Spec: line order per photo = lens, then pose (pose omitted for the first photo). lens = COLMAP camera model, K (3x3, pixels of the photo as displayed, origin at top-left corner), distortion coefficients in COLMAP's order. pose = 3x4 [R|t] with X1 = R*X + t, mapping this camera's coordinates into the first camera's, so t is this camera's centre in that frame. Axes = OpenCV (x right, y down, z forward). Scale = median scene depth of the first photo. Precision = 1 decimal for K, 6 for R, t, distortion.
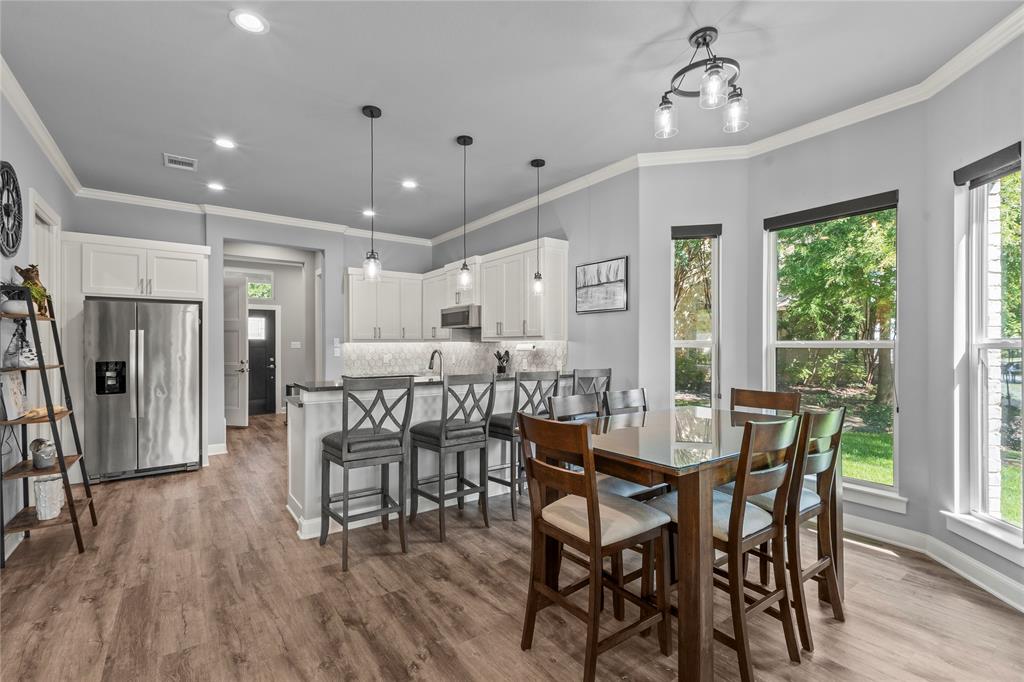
lens RADIAL K [[449.4, 0, 508.9], [0, 449.4, 342.3], [0, 0, 1]] dist [-0.001738, -0.000299]
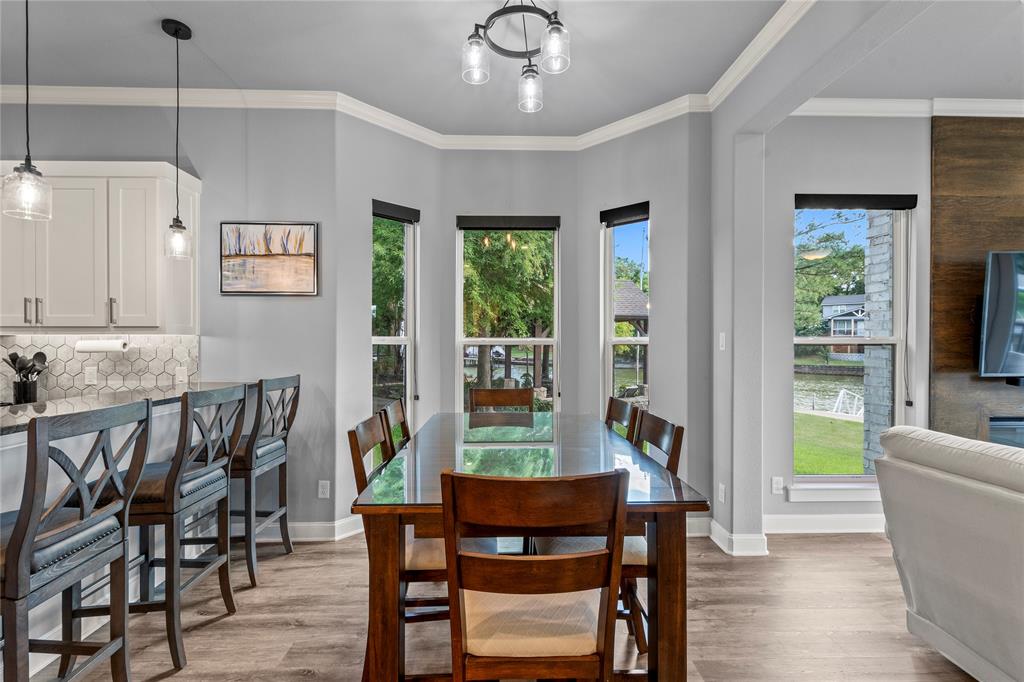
lens RADIAL K [[449.4, 0, 508.9], [0, 449.4, 342.3], [0, 0, 1]] dist [-0.001738, -0.000299]
pose [[0.560331, -0.000298, 0.828269, -0.154001], [-0.005682, 0.999975, 0.004204, 0.001095], [-0.828249, -0.007061, 0.560315, 0.273482]]
